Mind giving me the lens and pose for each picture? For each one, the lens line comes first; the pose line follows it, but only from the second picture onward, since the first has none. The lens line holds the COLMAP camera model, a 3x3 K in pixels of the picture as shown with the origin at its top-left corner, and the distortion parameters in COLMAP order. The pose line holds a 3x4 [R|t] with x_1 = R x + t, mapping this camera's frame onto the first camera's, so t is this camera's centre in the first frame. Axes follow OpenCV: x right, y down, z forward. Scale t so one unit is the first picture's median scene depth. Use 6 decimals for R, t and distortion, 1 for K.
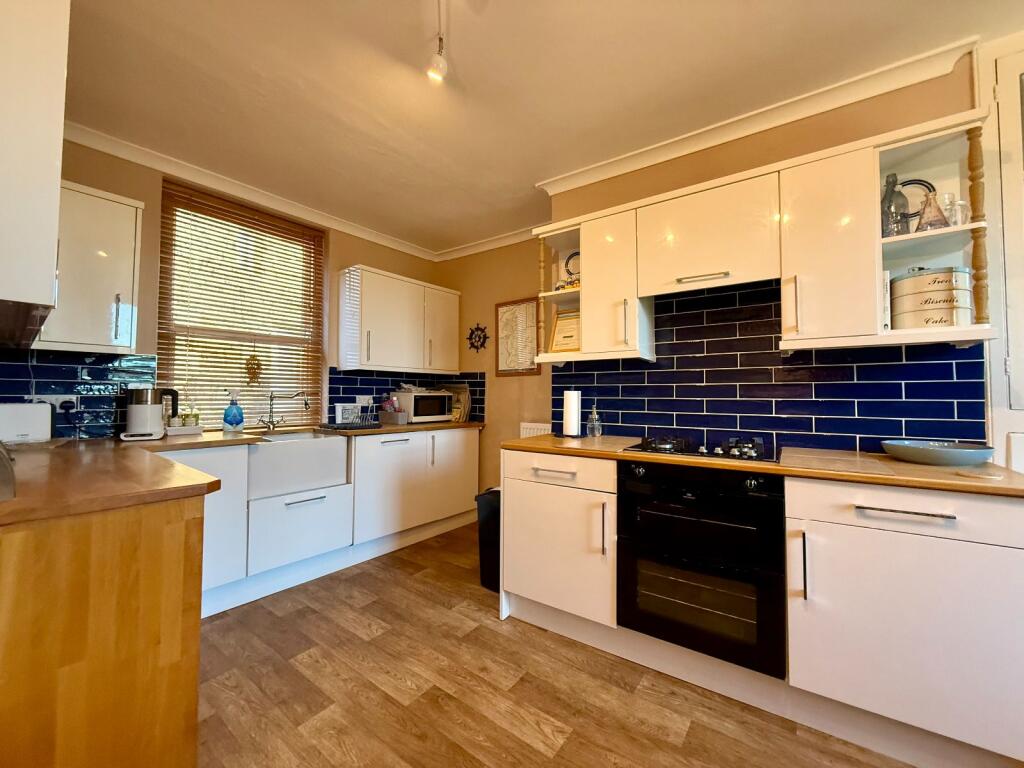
lens RADIAL K [[405.9, 0, 512.0], [0, 405.9, 384.0], [0, 0, 1]] dist [-0.003076, -0.000234]
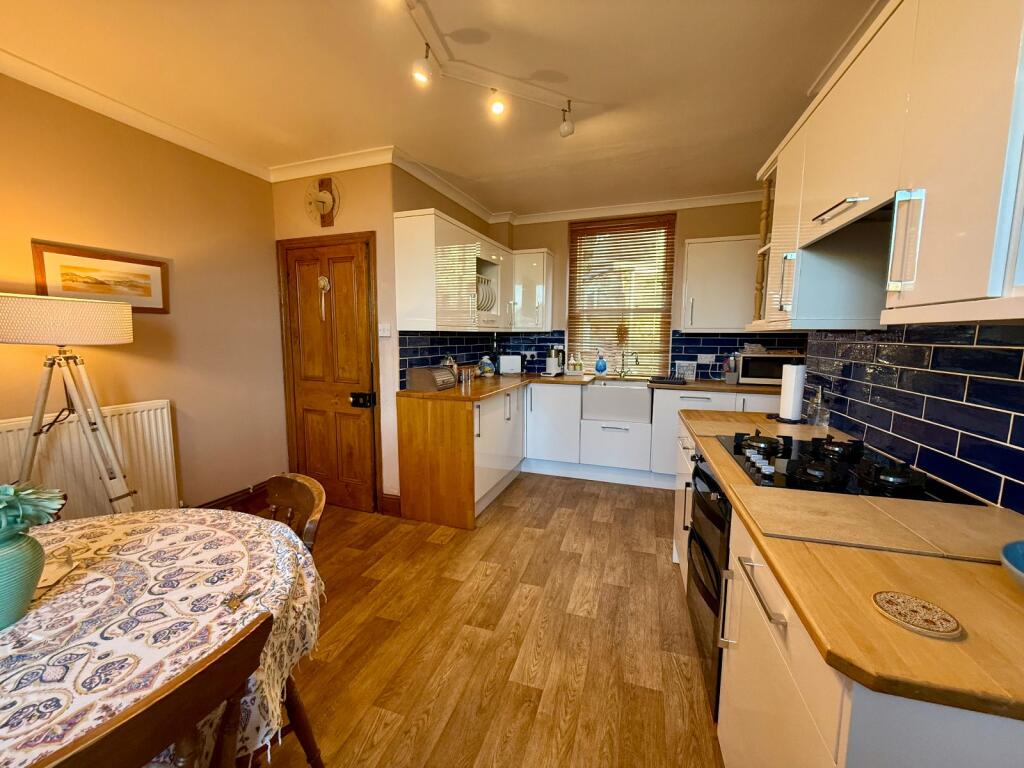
lens RADIAL K [[405.9, 0, 512.0], [0, 405.9, 384.0], [0, 0, 1]] dist [-0.003076, -0.000234]
pose [[0.312403, 0.109878, -0.943574, 0.739902], [0.025965, 0.991929, 0.124106, -0.060137], [0.949595, -0.063271, 0.307028, 0.216242]]
